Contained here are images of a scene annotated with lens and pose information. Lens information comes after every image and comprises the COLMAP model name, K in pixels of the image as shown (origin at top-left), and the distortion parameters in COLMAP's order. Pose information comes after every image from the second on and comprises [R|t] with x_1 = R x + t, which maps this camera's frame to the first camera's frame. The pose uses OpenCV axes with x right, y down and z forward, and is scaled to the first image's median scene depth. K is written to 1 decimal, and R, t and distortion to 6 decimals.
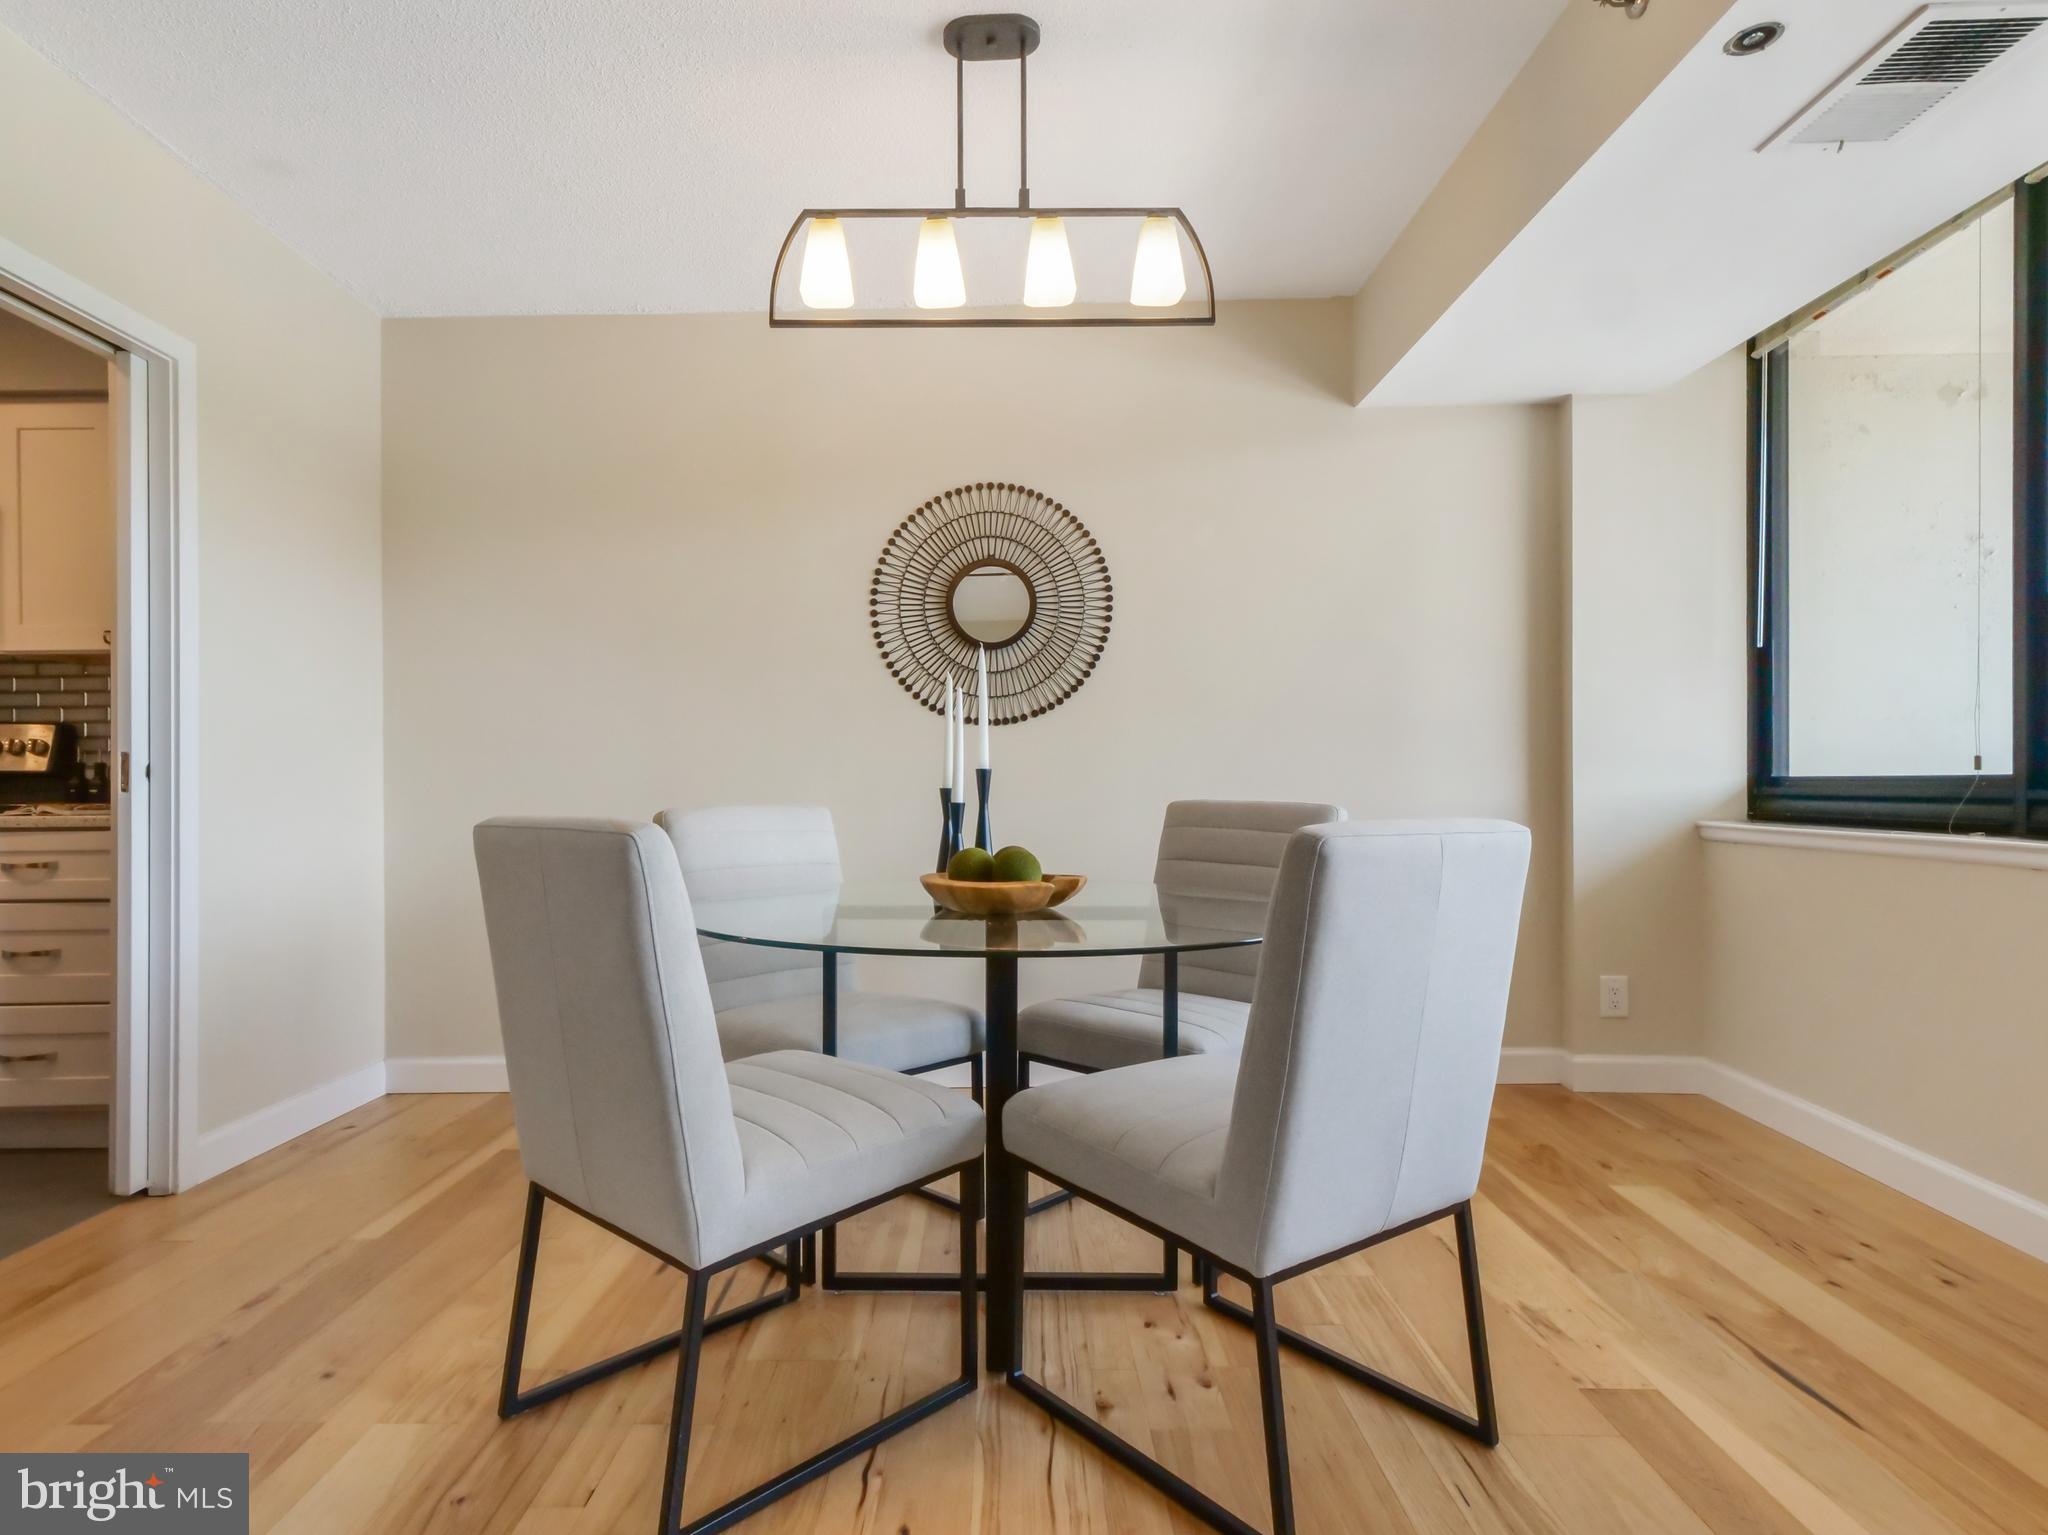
lens RADIAL K [[1109.0, 0, 1014.2], [0, 1109.0, 785.7], [0, 0, 1]] dist [0.008758, 0.001666]
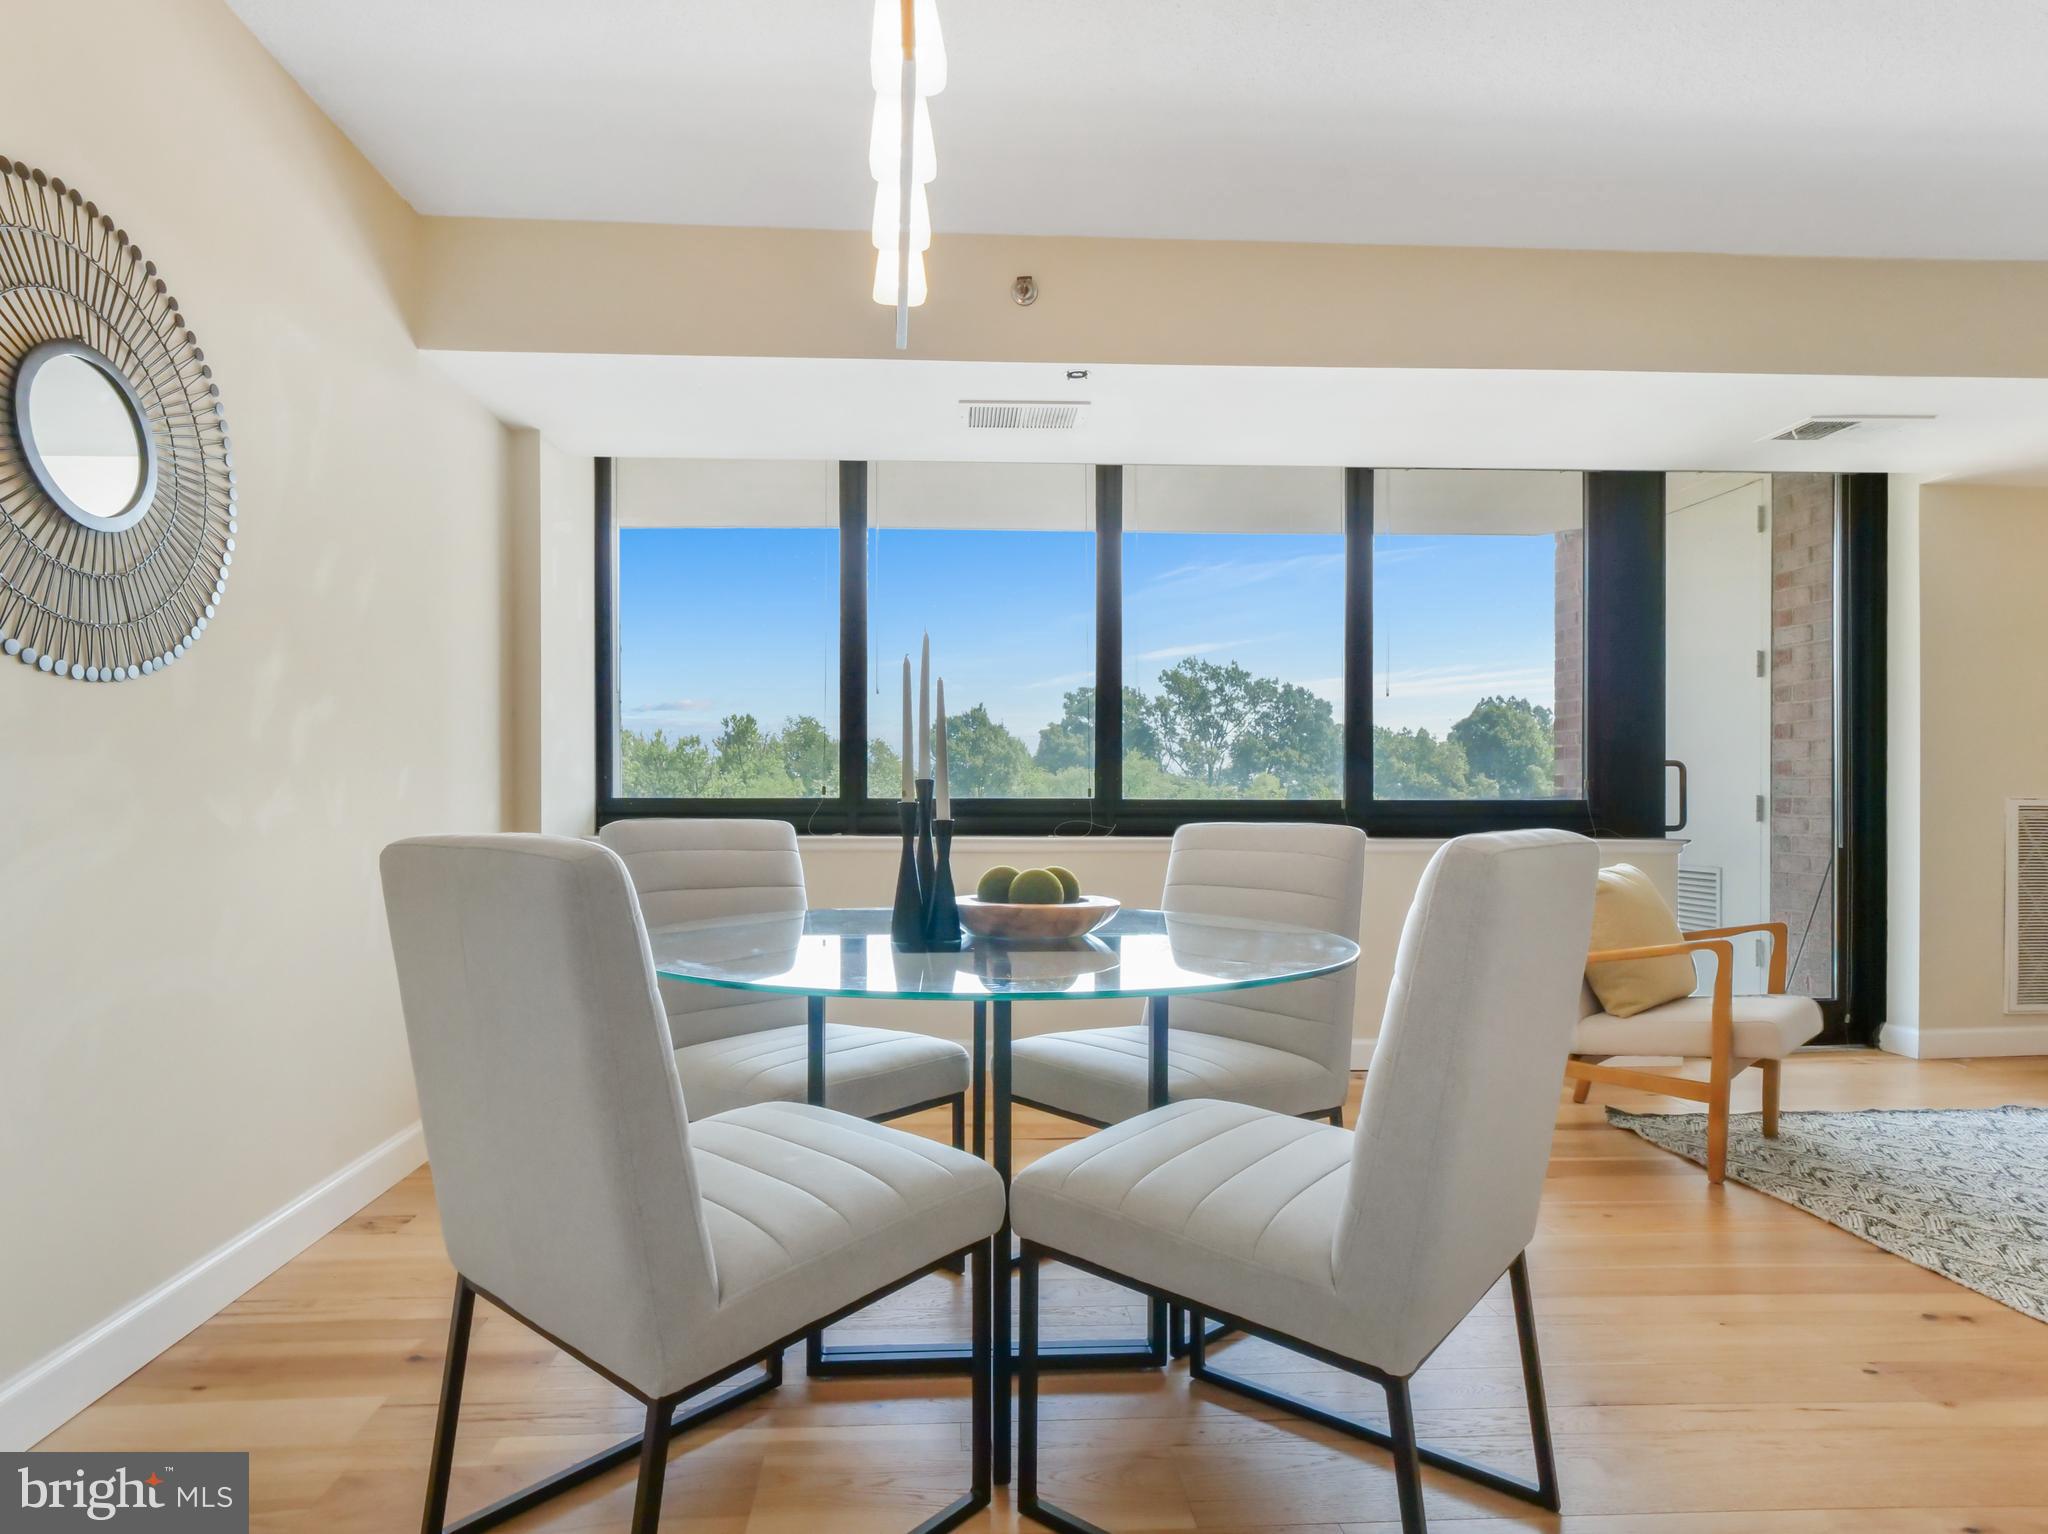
lens RADIAL K [[1109.0, 0, 1012.4], [0, 1109.0, 801.6], [0, 0, 1]] dist [0.008758, 0.001666]
pose [[-0.067833, 0.010679, 0.997640, -0.561218], [-0.006779, 0.999915, -0.011165, 0.008150], [-0.997674, -0.007520, -0.067755, 0.606360]]
